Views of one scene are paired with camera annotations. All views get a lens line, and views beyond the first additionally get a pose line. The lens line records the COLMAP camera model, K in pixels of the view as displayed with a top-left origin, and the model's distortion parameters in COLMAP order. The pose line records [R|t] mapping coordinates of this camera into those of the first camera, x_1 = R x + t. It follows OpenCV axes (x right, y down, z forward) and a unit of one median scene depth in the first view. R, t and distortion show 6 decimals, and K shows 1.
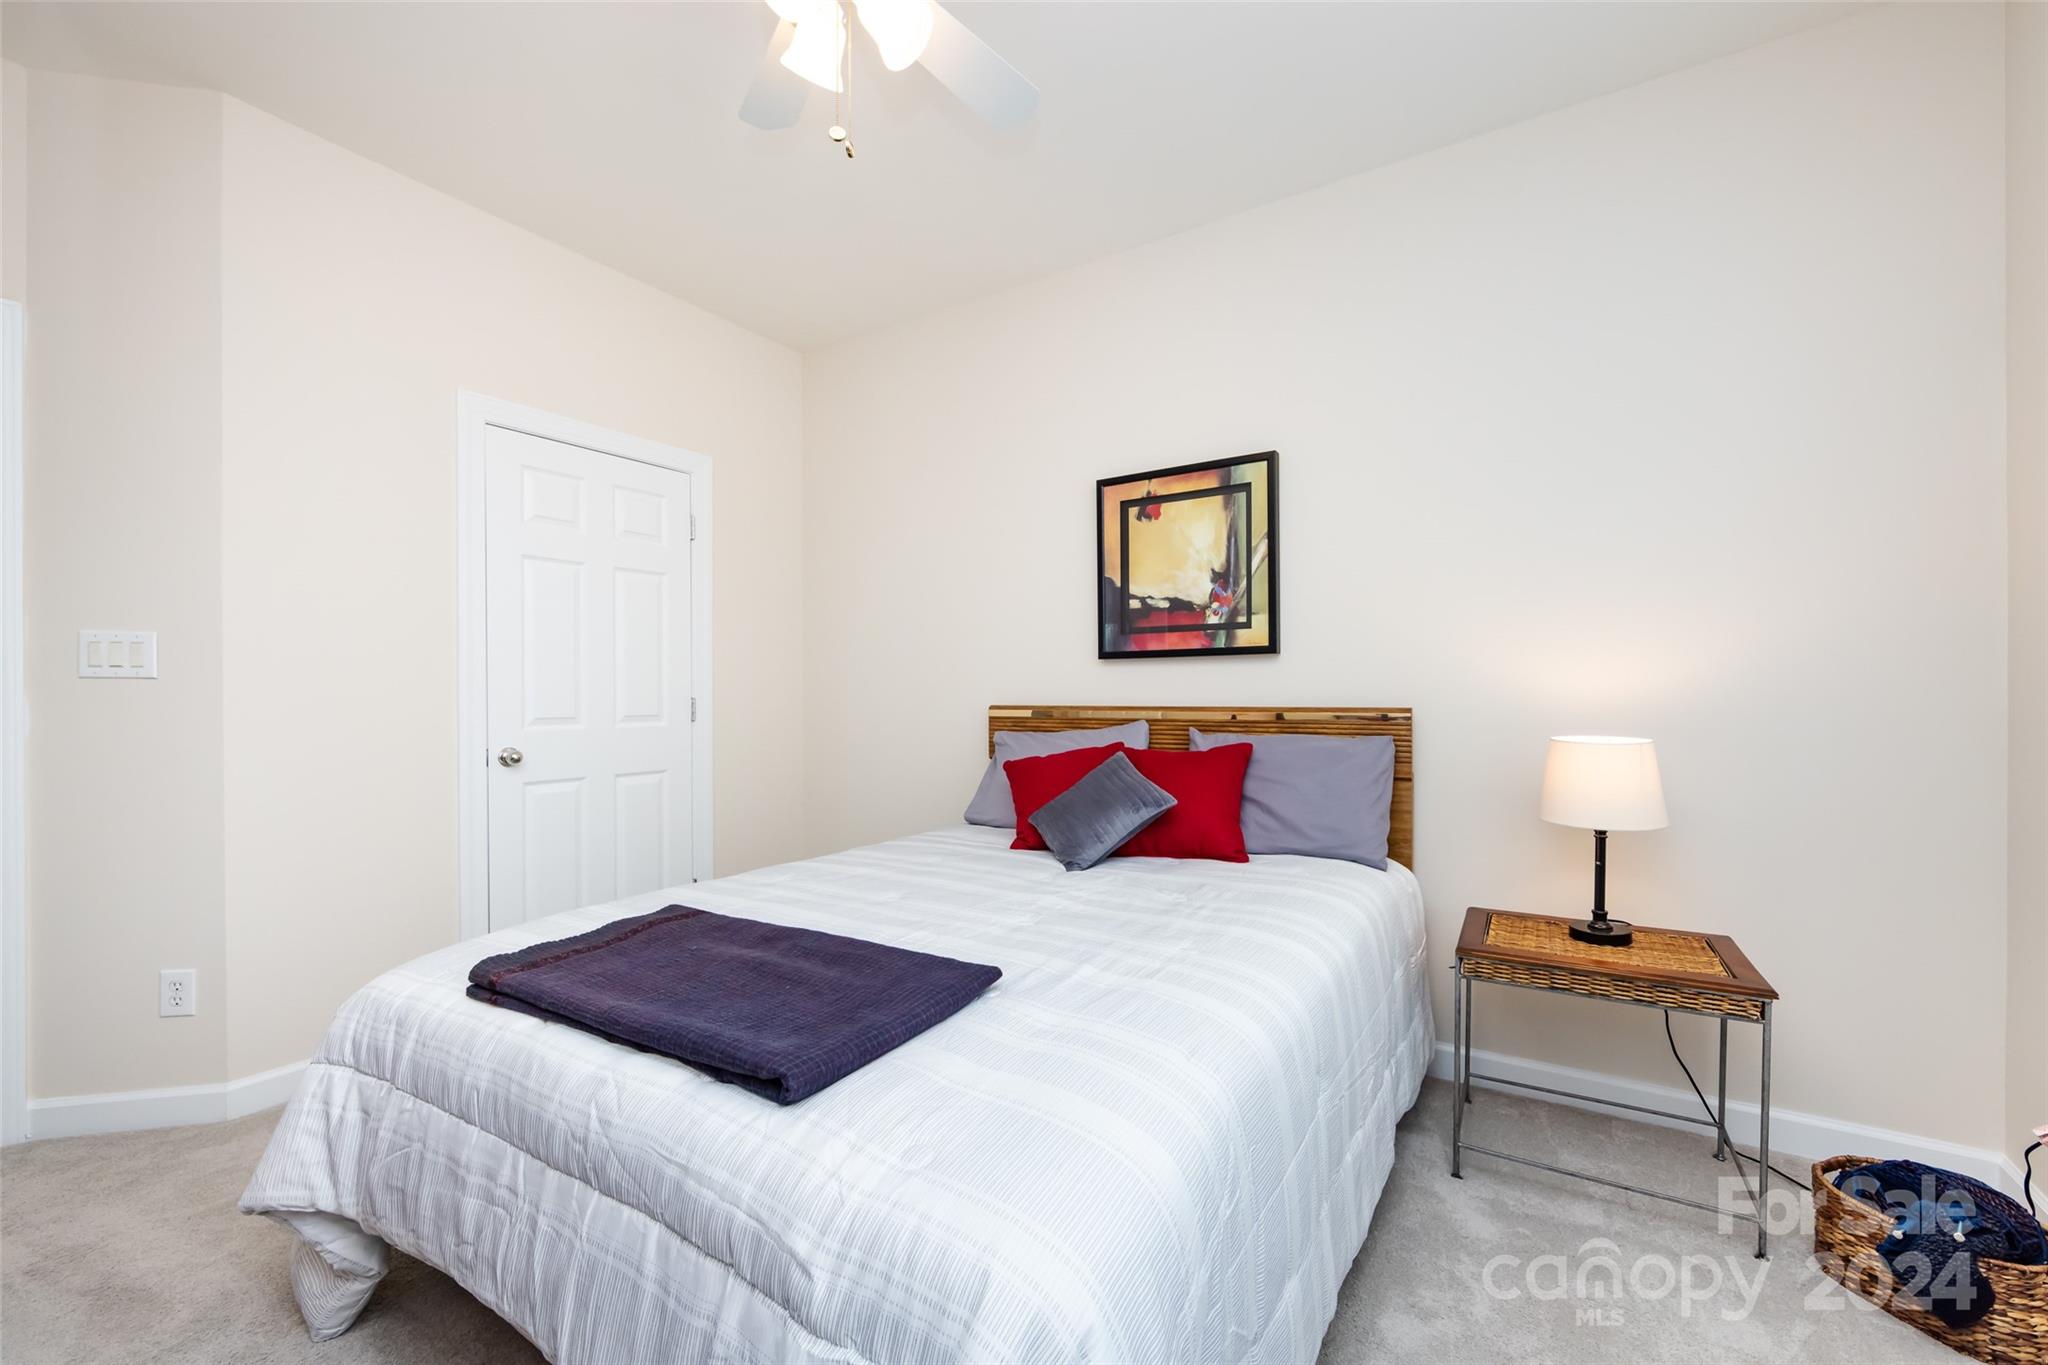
lens RADIAL K [[821.6, 0, 1030.5], [0, 821.6, 684.5], [0, 0, 1]] dist [0.000433, 0.000020]
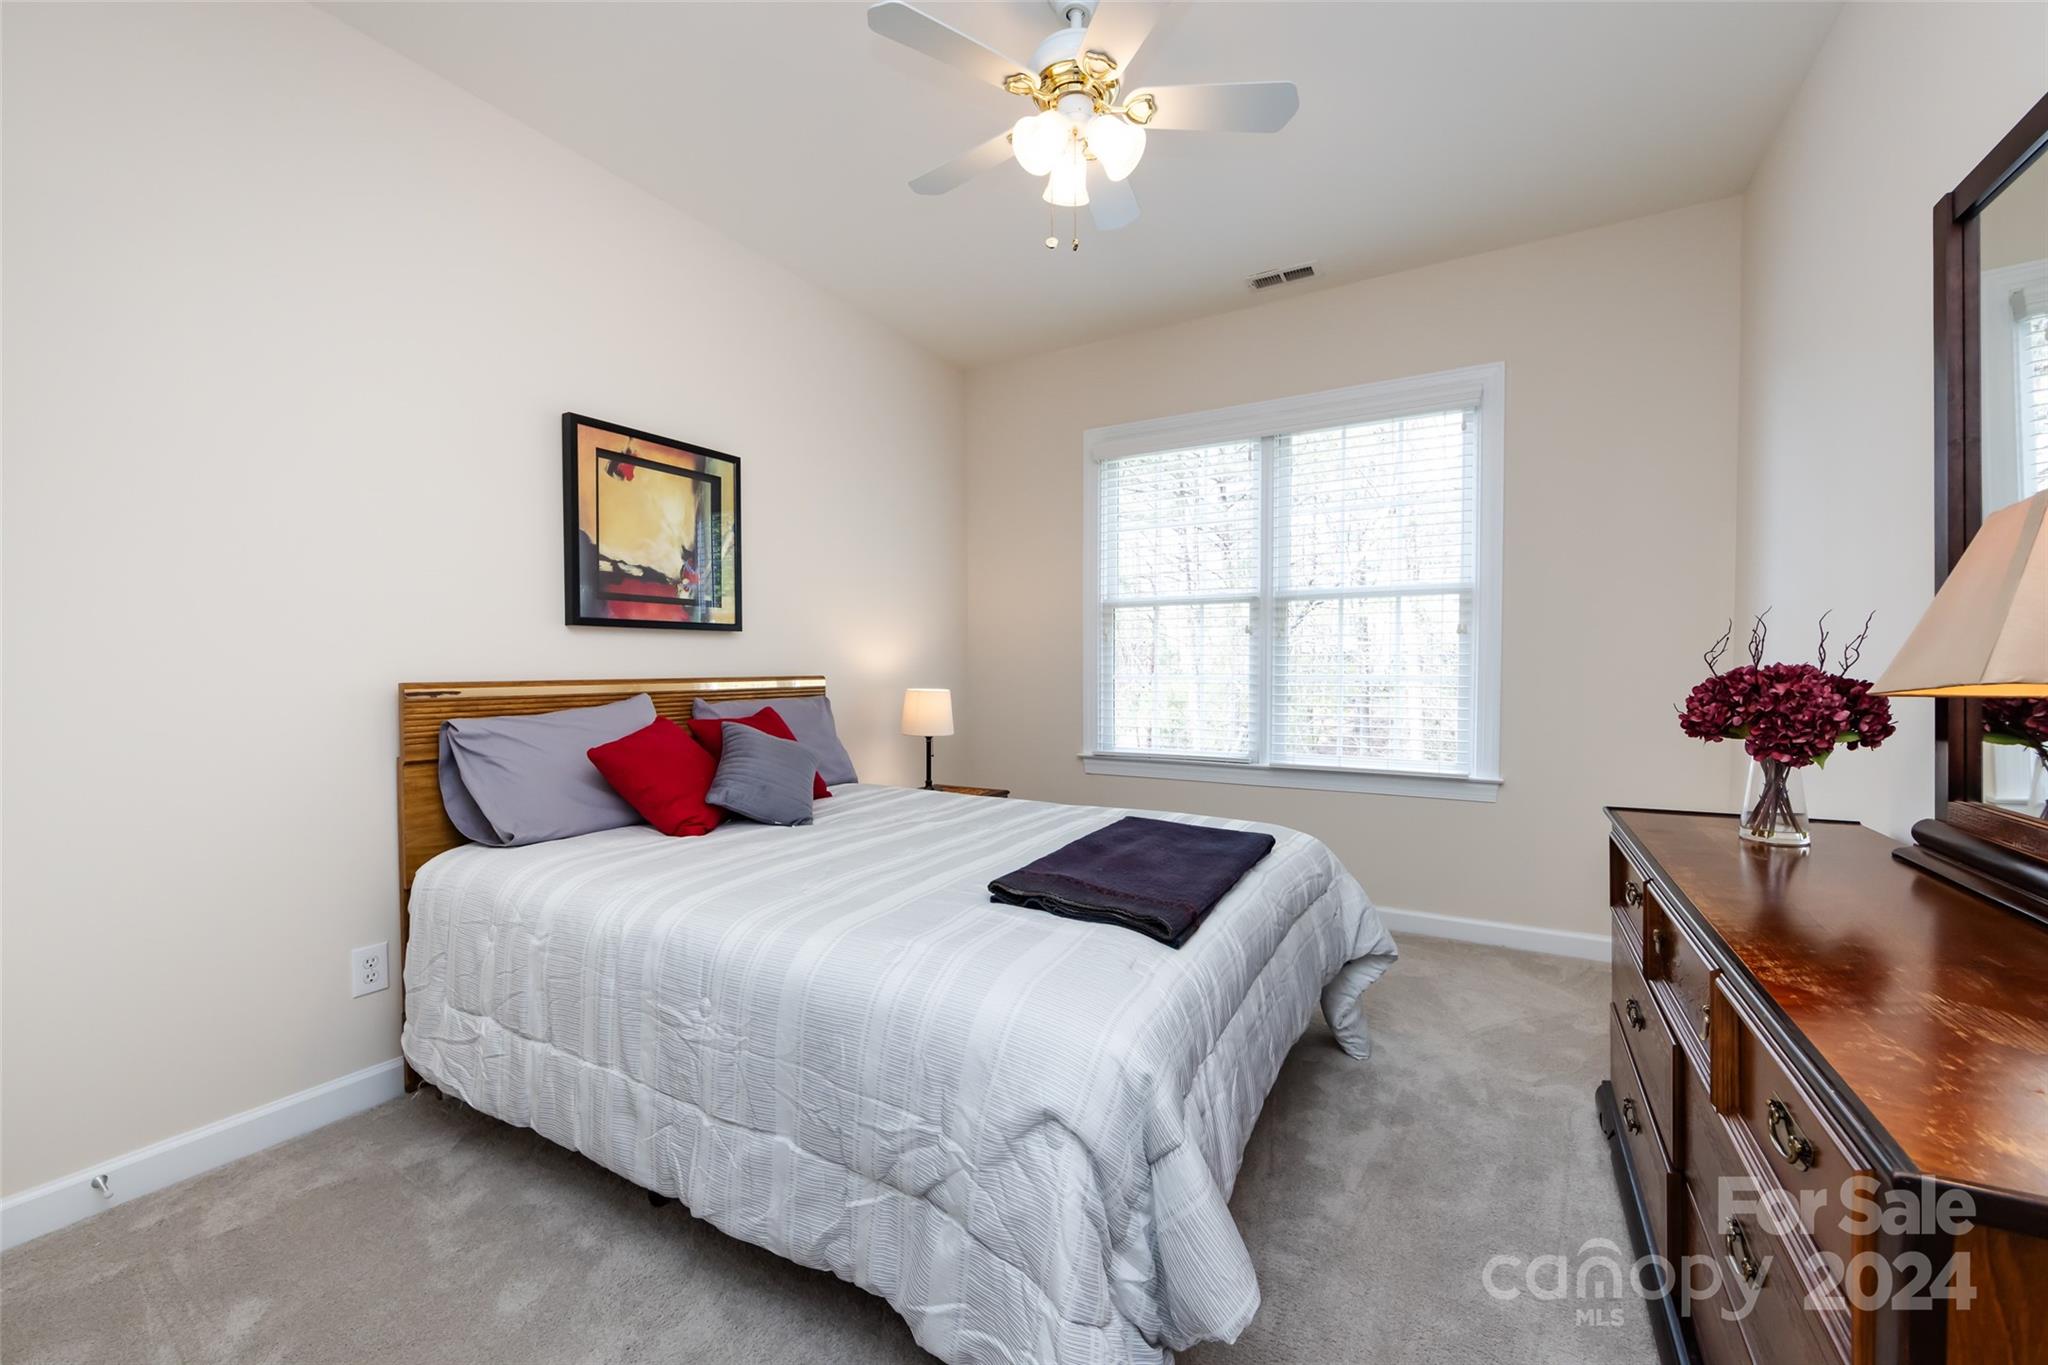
lens RADIAL K [[821.6, 0, 1028.9], [0, 821.6, 673.3], [0, 0, 1]] dist [0.000433, 0.000020]
pose [[-0.074885, -0.007345, 0.997165, -0.843918], [0.002118, 0.999969, 0.007525, 0.013911], [-0.997190, 0.002675, -0.074867, 0.631905]]
